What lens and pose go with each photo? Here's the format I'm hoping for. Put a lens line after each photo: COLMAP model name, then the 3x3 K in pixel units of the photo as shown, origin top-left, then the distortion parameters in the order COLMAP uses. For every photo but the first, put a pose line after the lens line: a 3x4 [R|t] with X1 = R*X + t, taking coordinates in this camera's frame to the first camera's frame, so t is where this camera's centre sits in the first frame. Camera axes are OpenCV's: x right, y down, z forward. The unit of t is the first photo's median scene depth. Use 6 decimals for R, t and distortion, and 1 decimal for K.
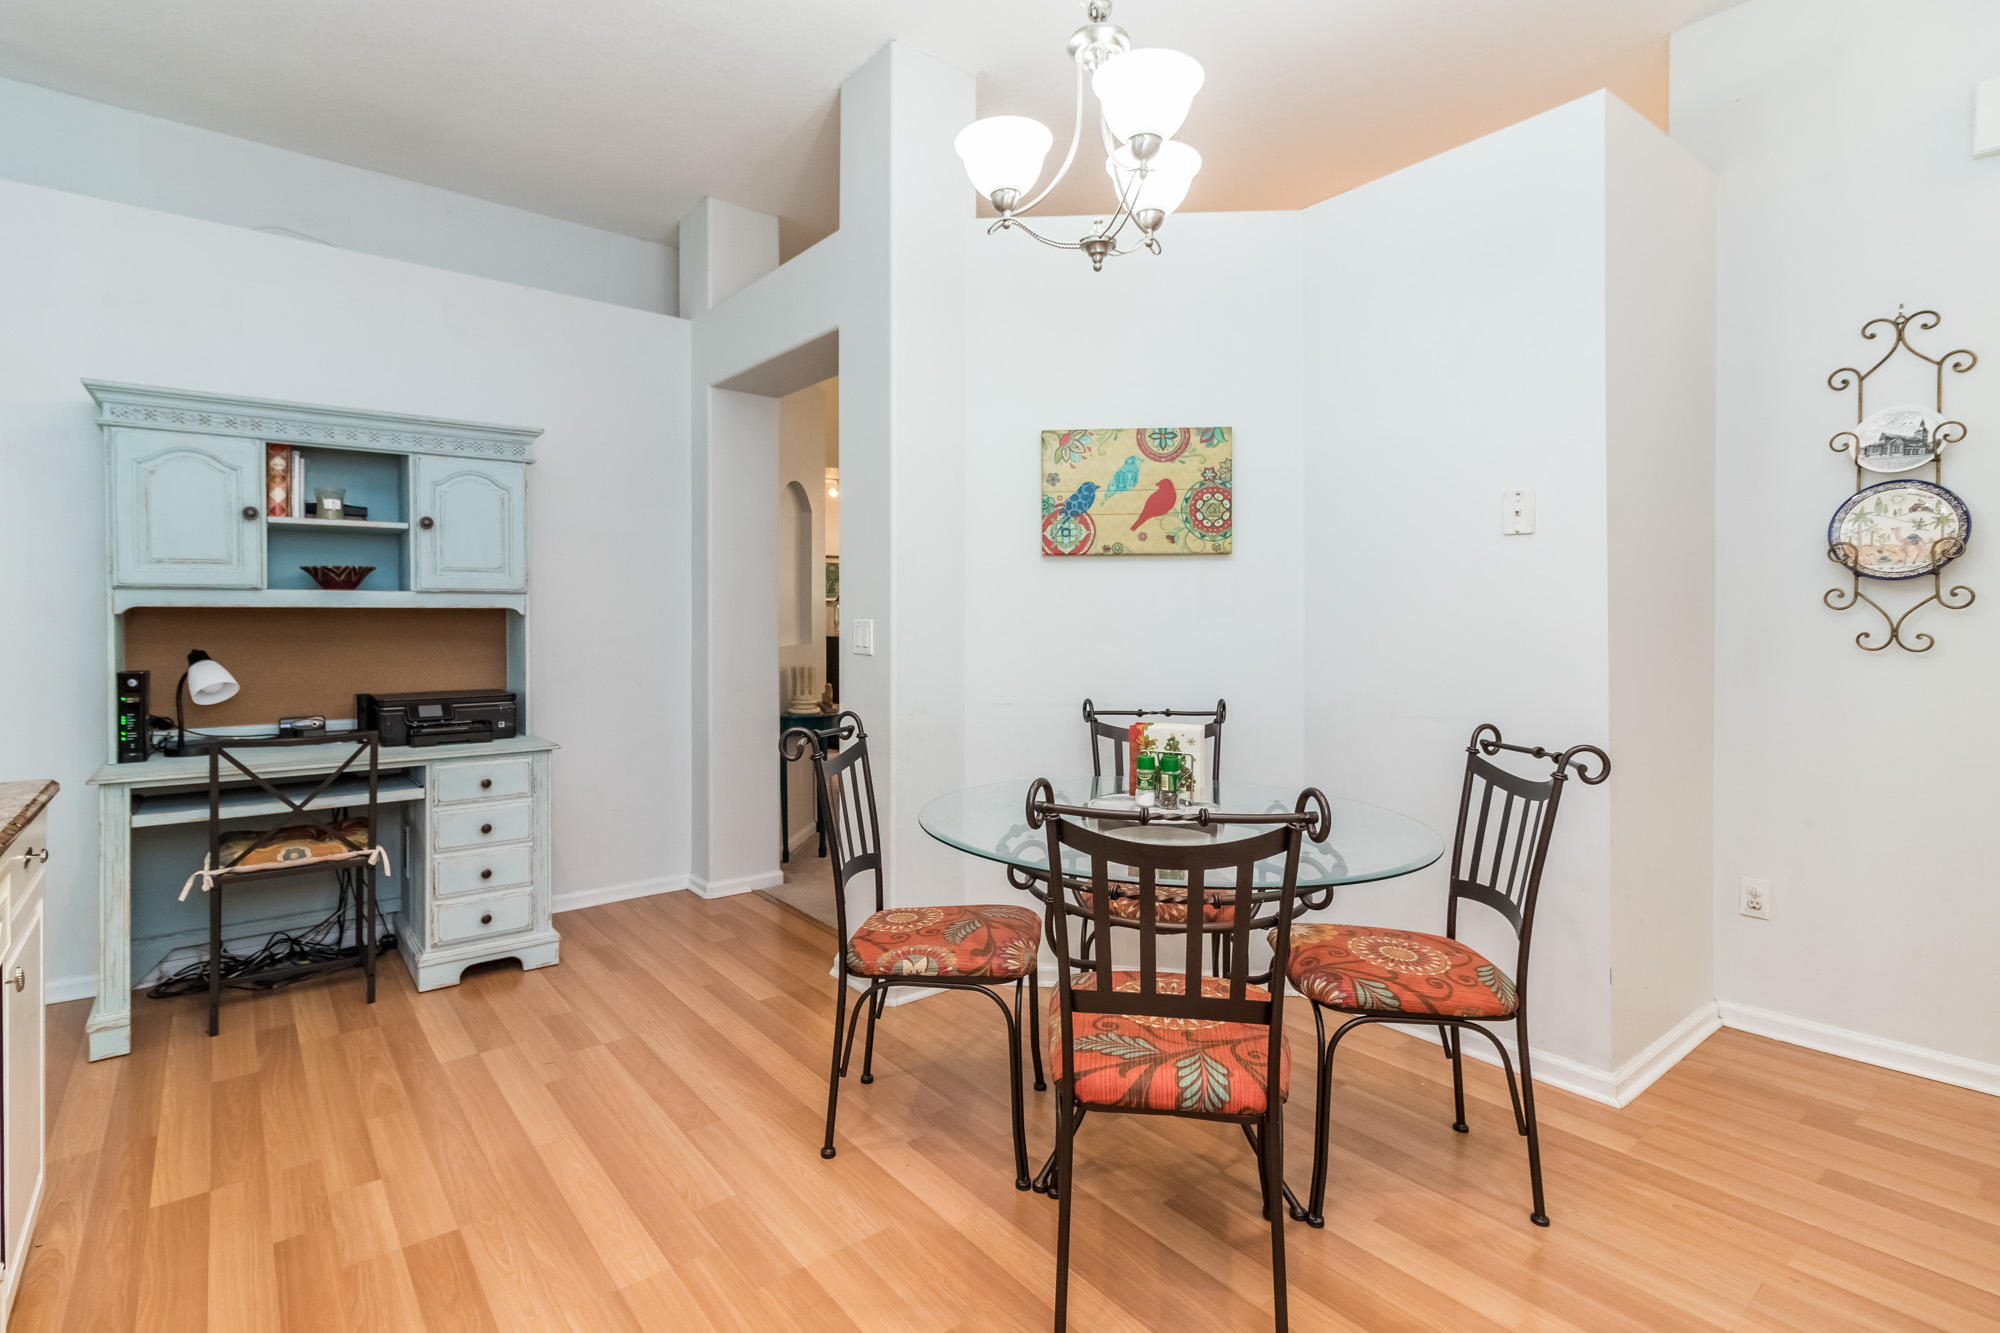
lens RADIAL K [[984.7, 0, 980.2], [0, 984.7, 619.0], [0, 0, 1]] dist [0.002577, 0.000235]
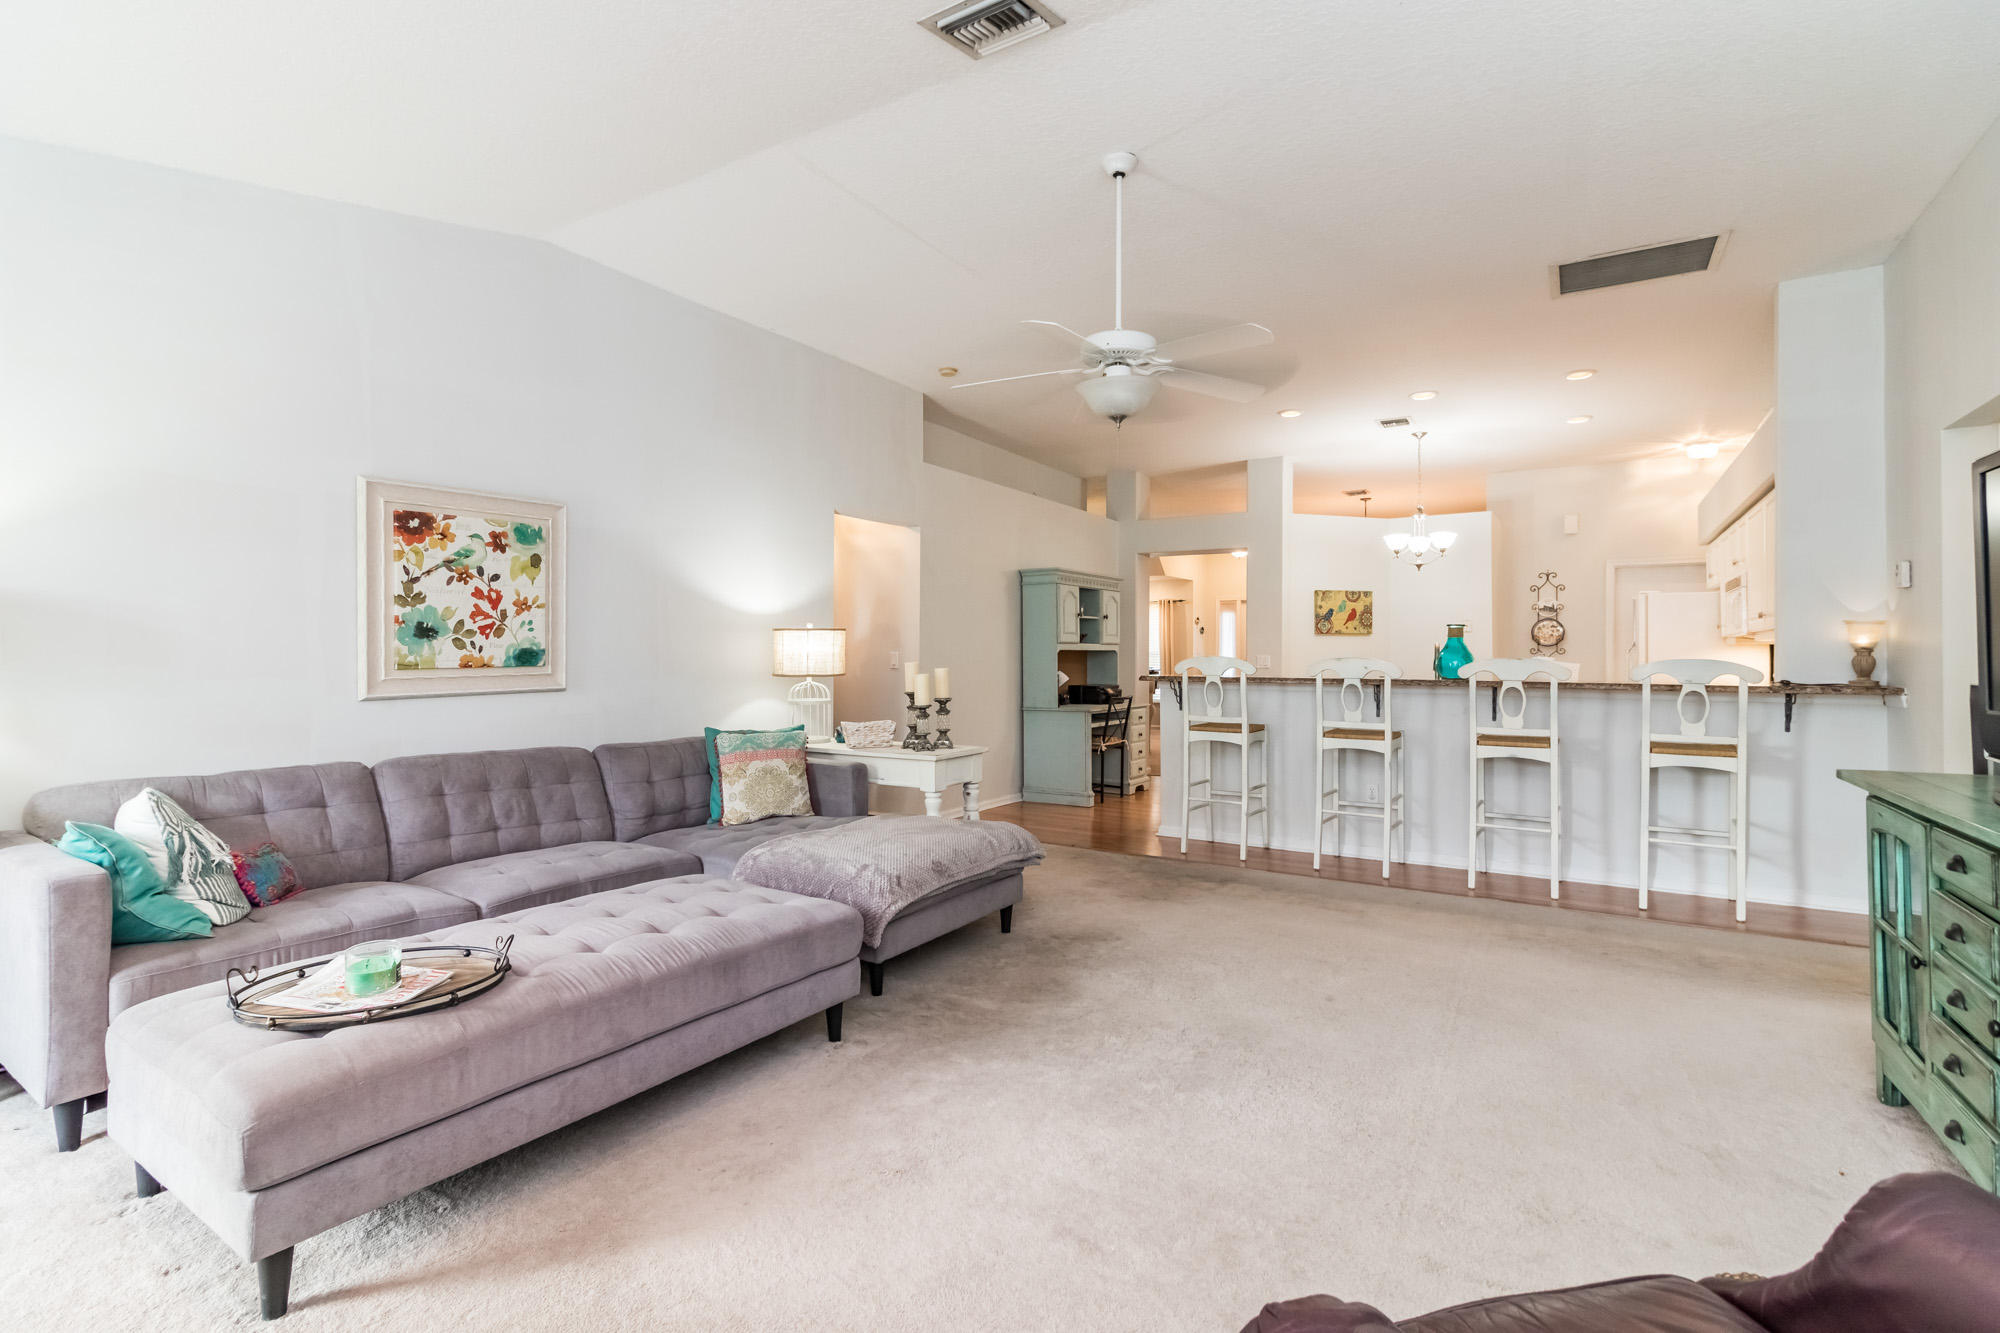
lens RADIAL K [[984.7, 0, 986.2], [0, 984.7, 654.1], [0, 0, 1]] dist [0.002577, 0.000235]
pose [[0.939547, 0.004693, 0.342388, -1.871772], [-0.005042, 0.999987, 0.000127, 0.001178], [-0.342383, -0.001846, 0.939559, -1.415100]]
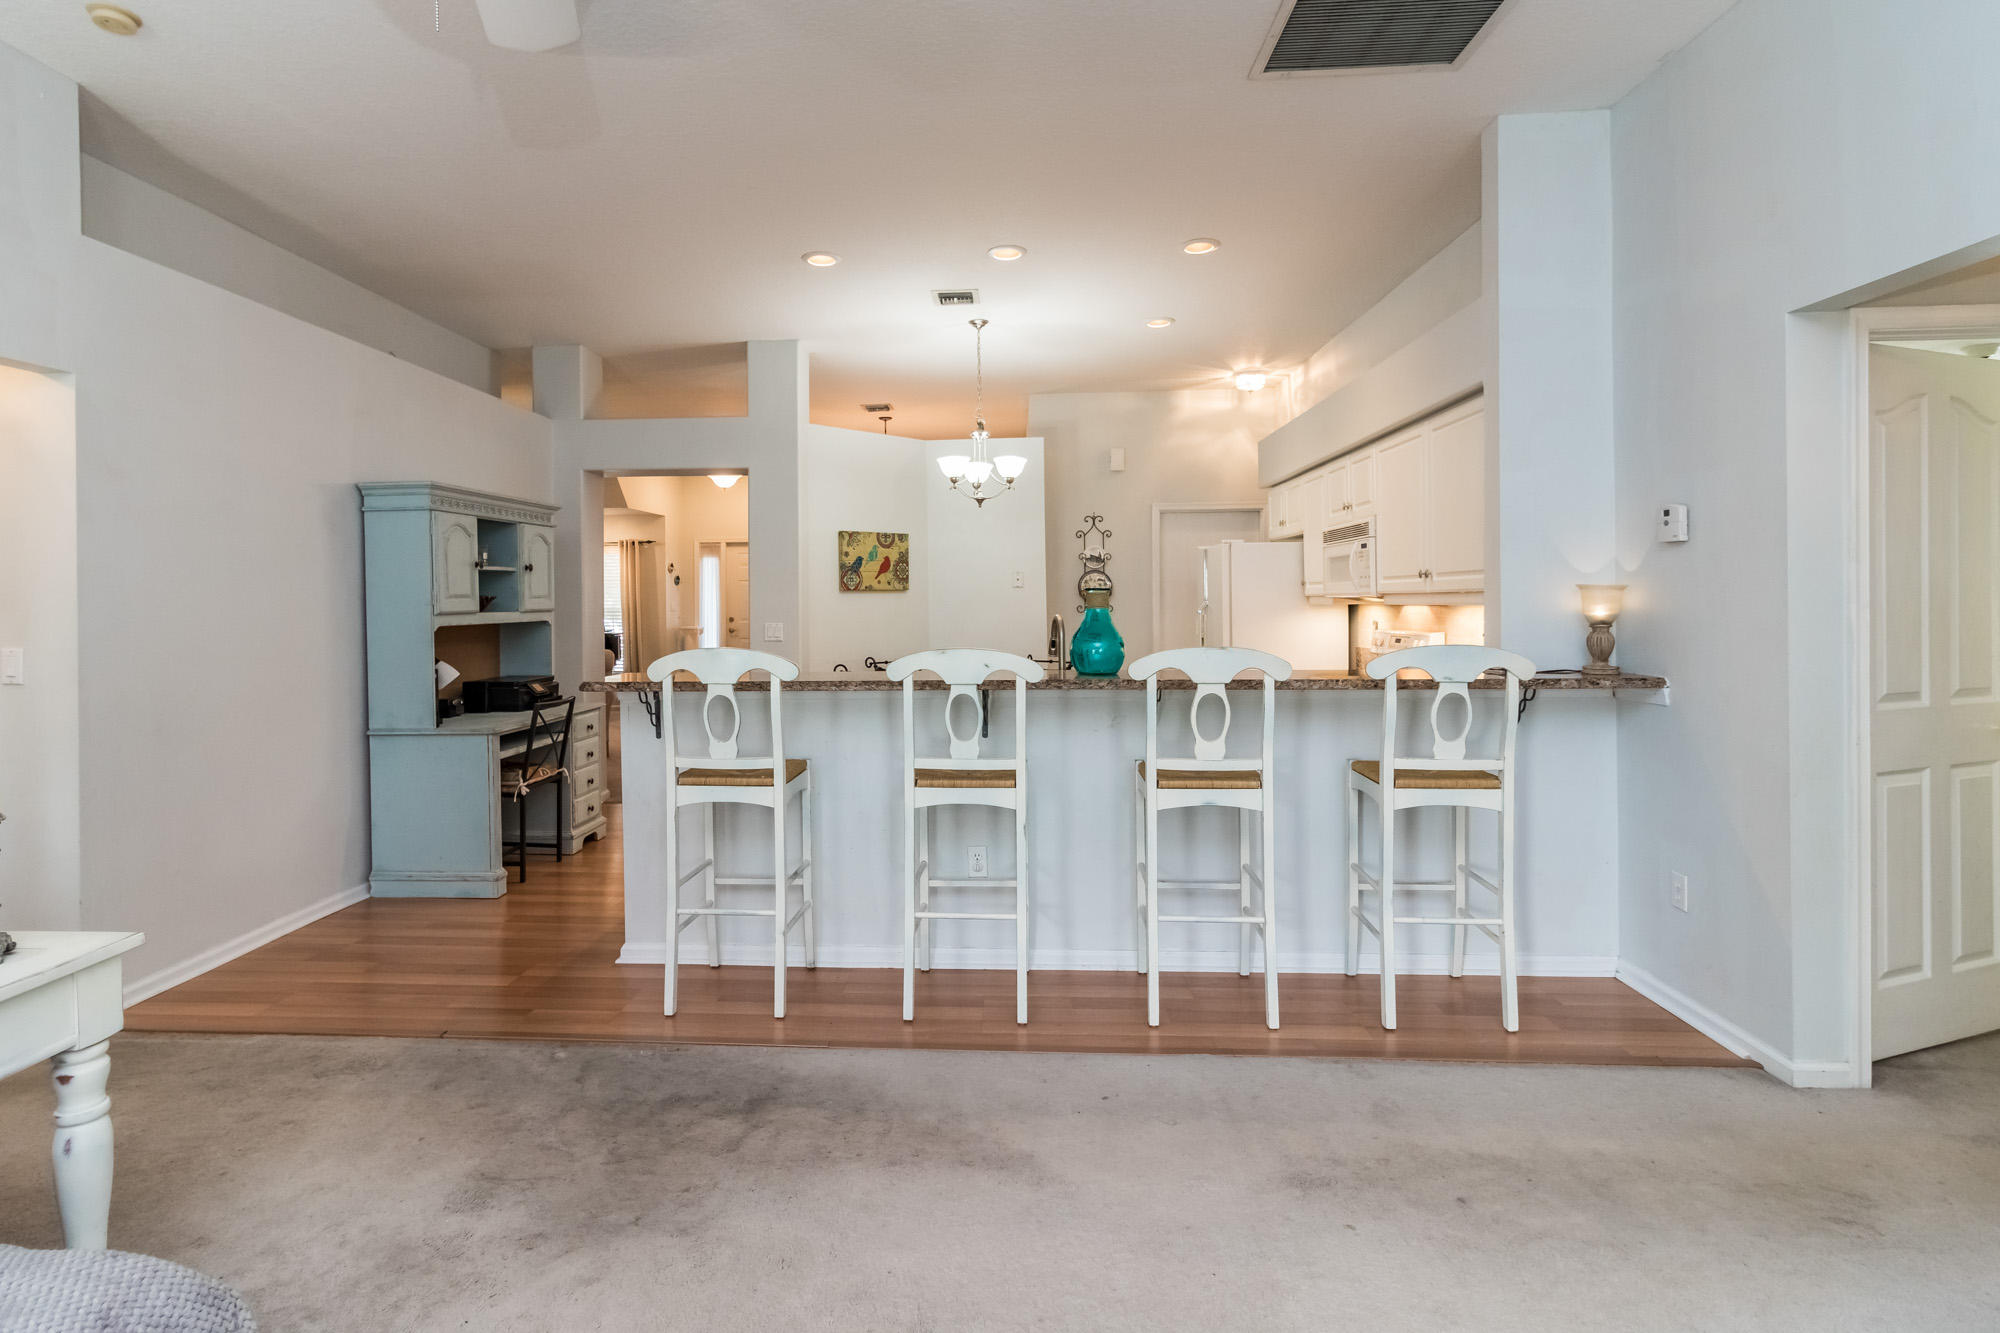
lens RADIAL K [[984.7, 0, 933.8], [0, 984.7, 598.9], [0, 0, 1]] dist [0.002577, 0.000235]
pose [[0.674410, -0.006605, 0.738328, -1.385151], [0.005322, 0.999977, 0.004085, -0.054075], [-0.738338, 0.001174, 0.674430, -0.581008]]
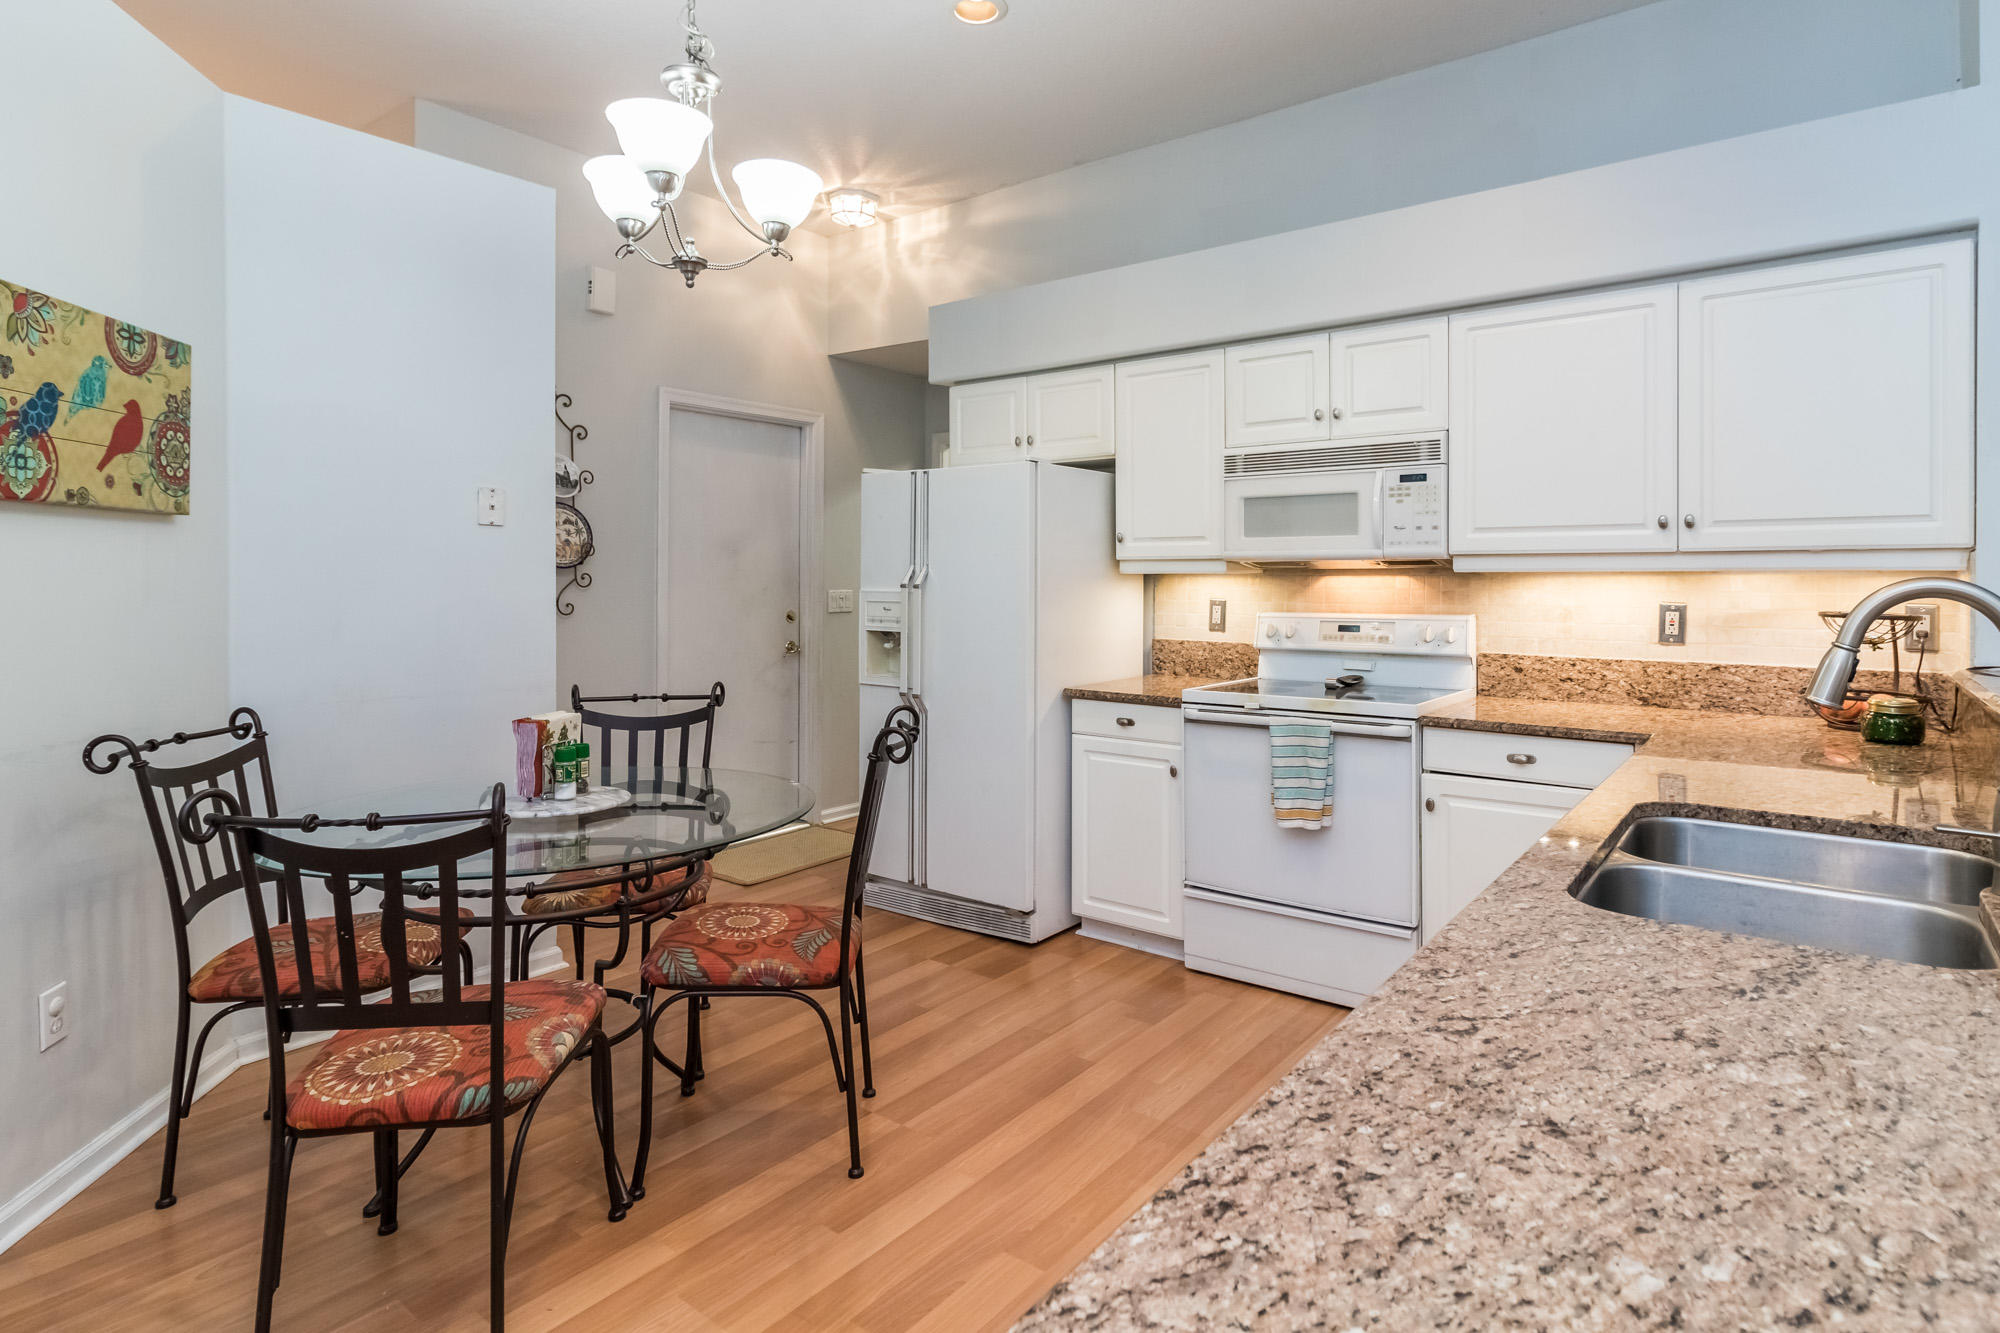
lens RADIAL K [[1045.1, 0, 1059.4], [0, 1045.1, 578.8], [0, 0, 1]] dist [-0.024378, -0.000674]
pose [[-0.273106, -0.001503, 0.961983, -0.671683], [-0.010925, 0.999939, -0.001540, -0.024011], [-0.961922, -0.010930, -0.273106, 0.573131]]
